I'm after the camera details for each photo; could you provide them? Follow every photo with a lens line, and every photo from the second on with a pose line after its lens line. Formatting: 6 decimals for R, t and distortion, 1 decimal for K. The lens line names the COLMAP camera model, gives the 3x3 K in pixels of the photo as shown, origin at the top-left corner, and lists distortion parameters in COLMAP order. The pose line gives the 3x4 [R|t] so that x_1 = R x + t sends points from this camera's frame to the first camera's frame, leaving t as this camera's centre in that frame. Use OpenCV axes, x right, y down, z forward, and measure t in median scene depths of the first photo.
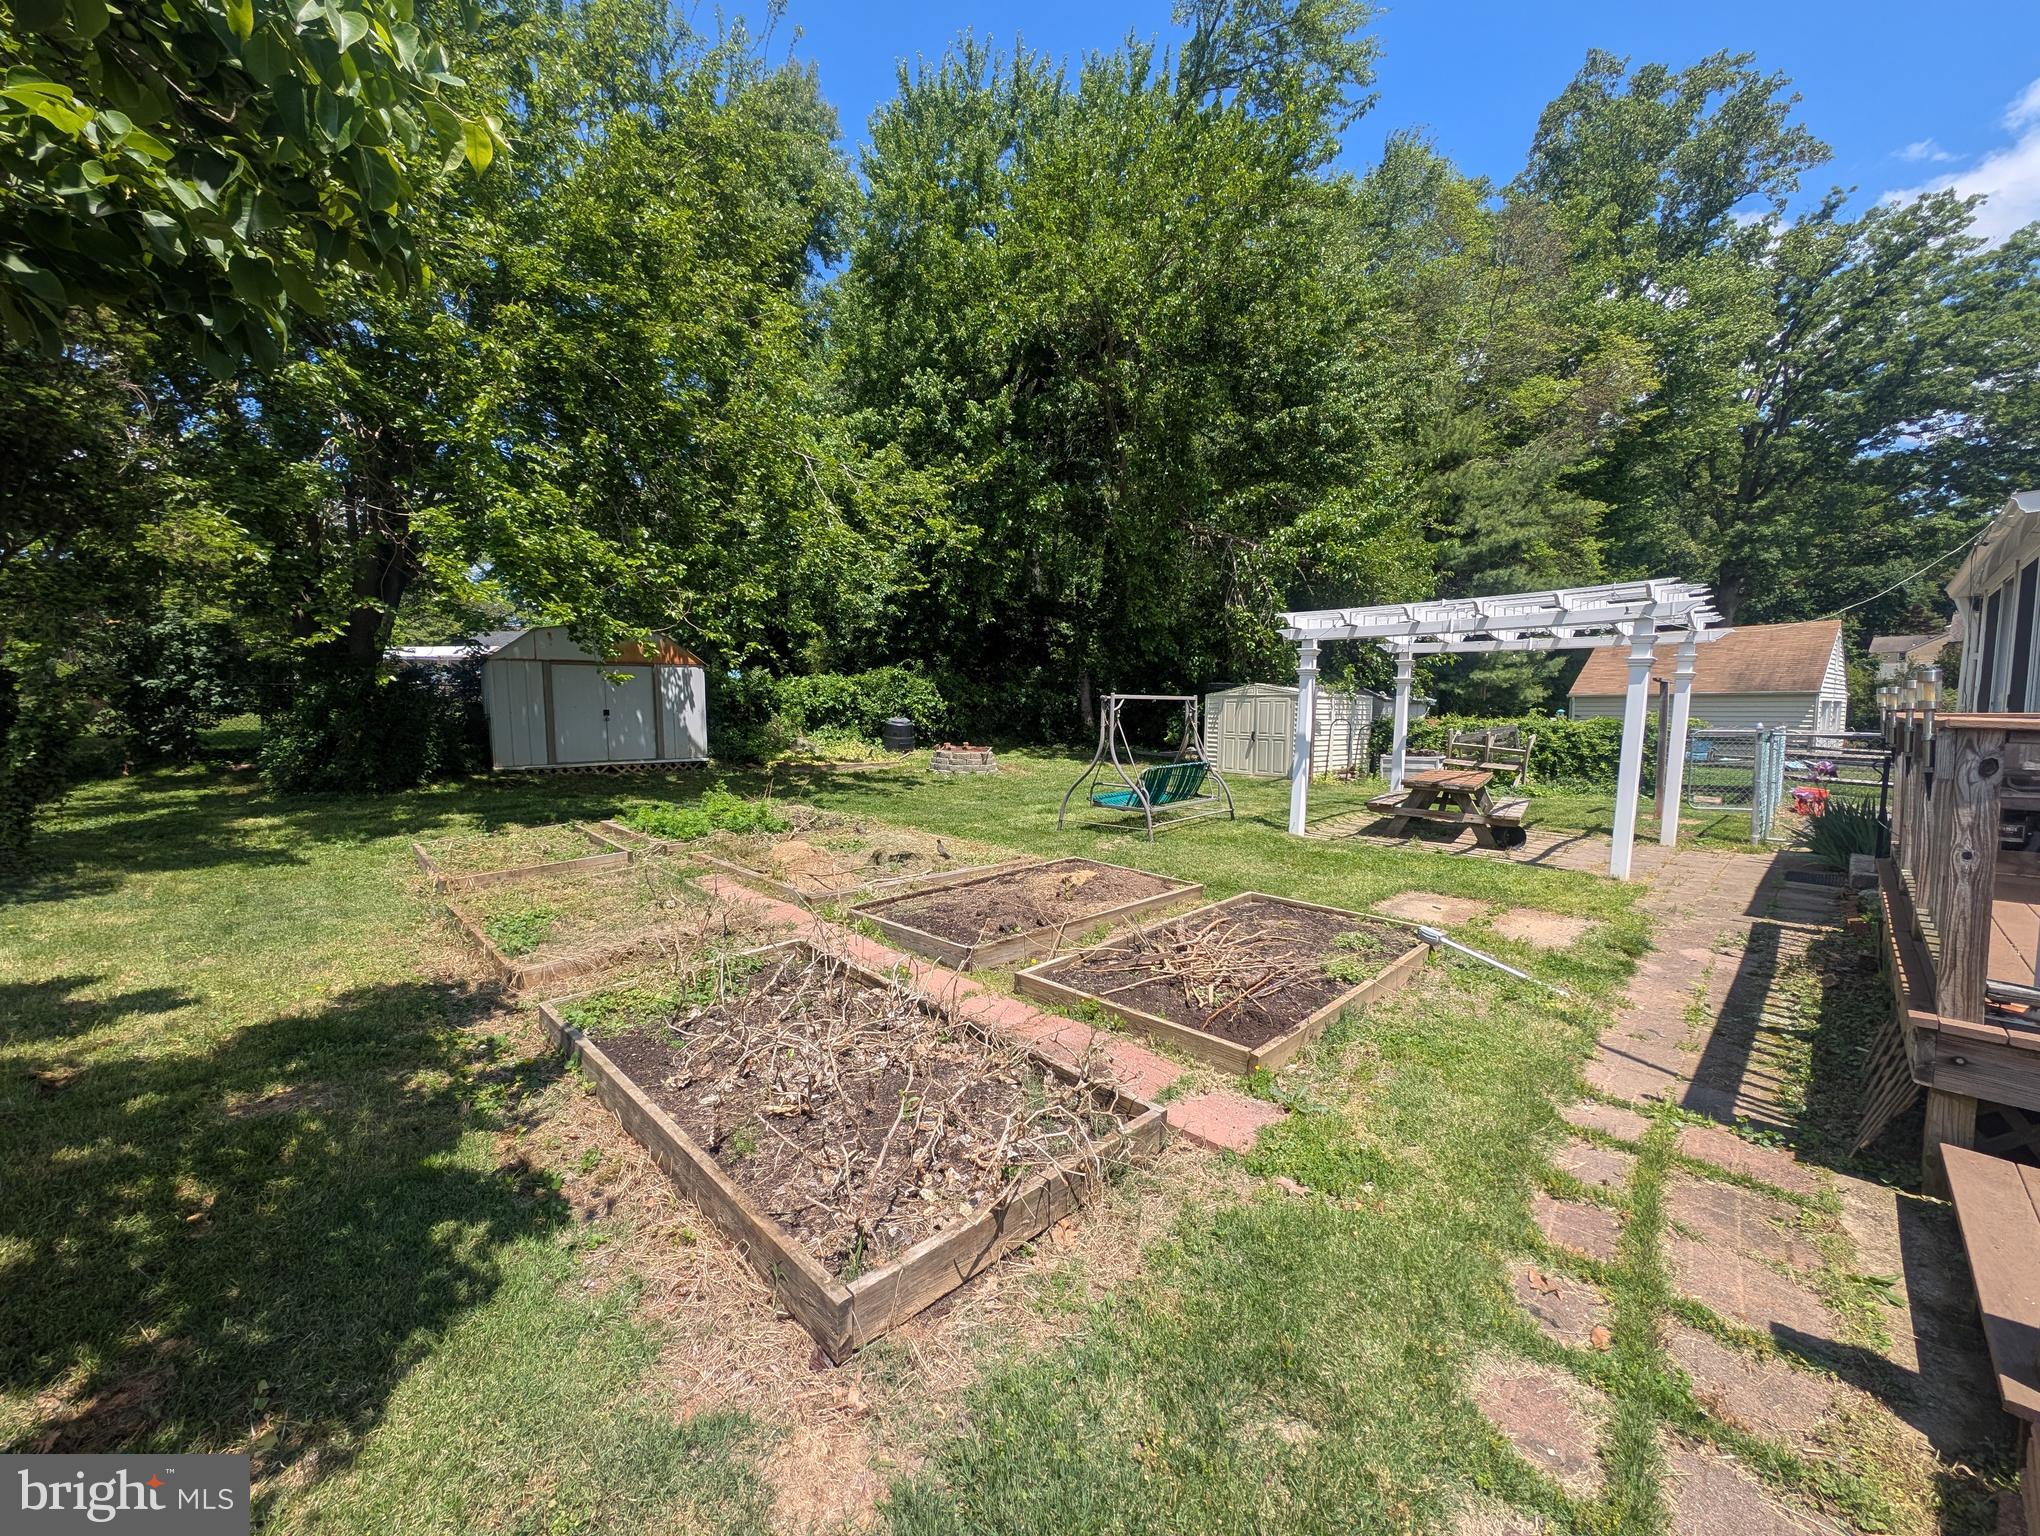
lens RADIAL K [[783.1, 0, 1026.2], [0, 783.1, 776.4], [0, 0, 1]] dist [0.023275, -0.009757]
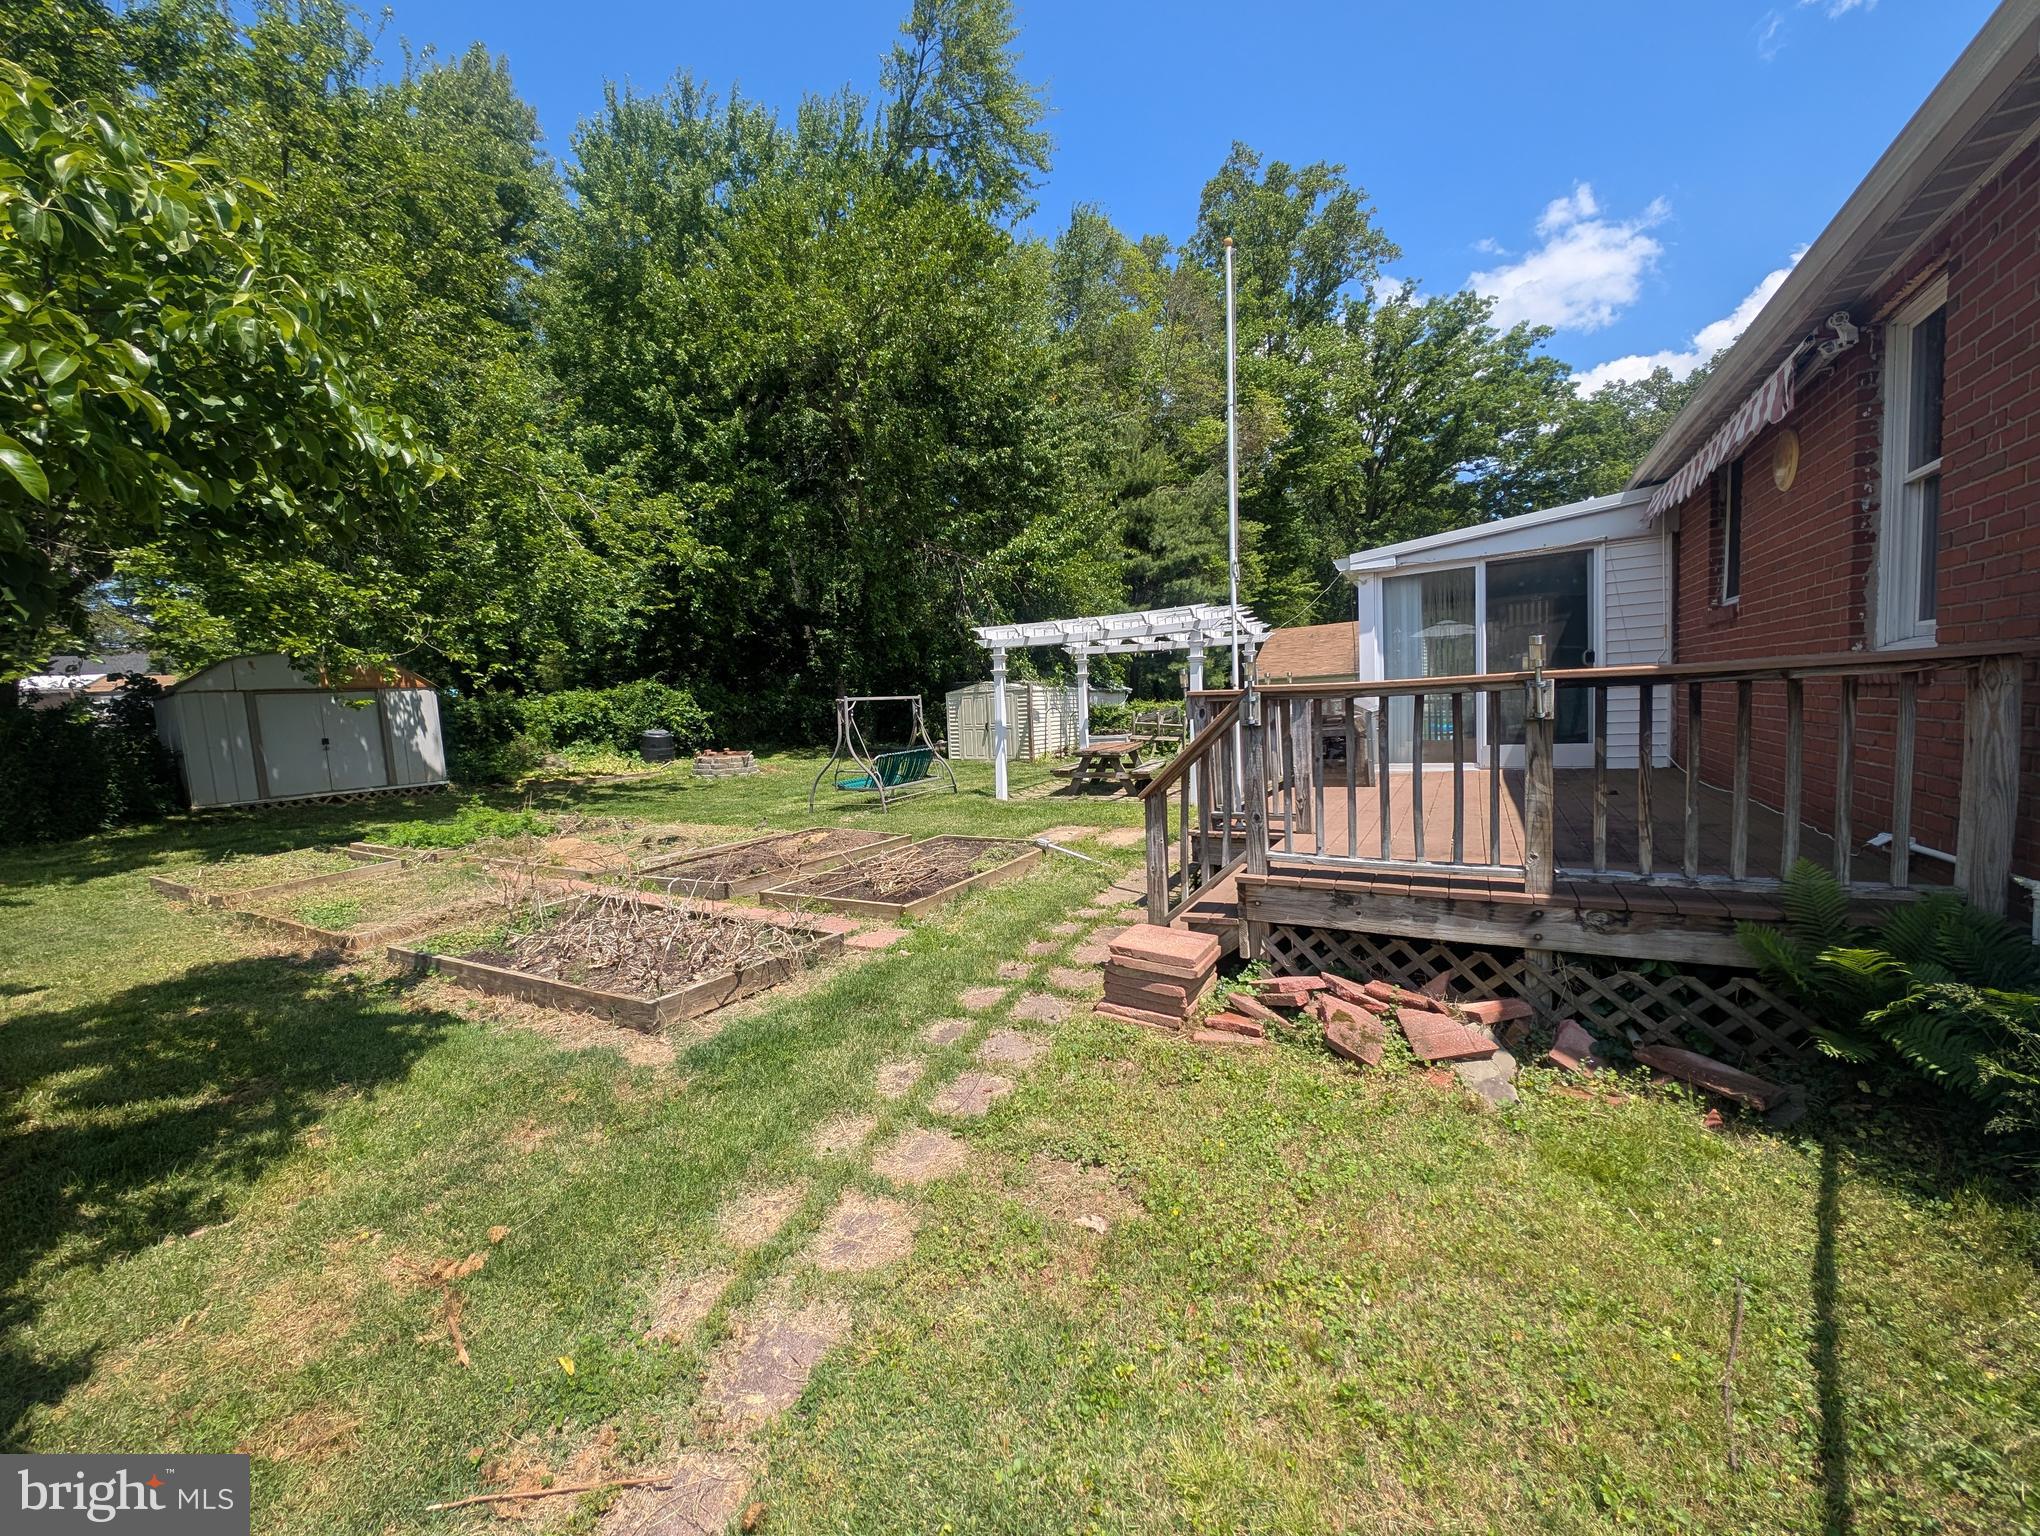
lens RADIAL K [[783.1, 0, 1026.2], [0, 783.1, 776.4], [0, 0, 1]] dist [0.023275, -0.009757]
pose [[0.959484, -0.076541, 0.271166, 0.021857], [0.076686, 0.997004, 0.010079, 0.015490], [-0.271125, 0.011124, 0.962480, -0.144392]]
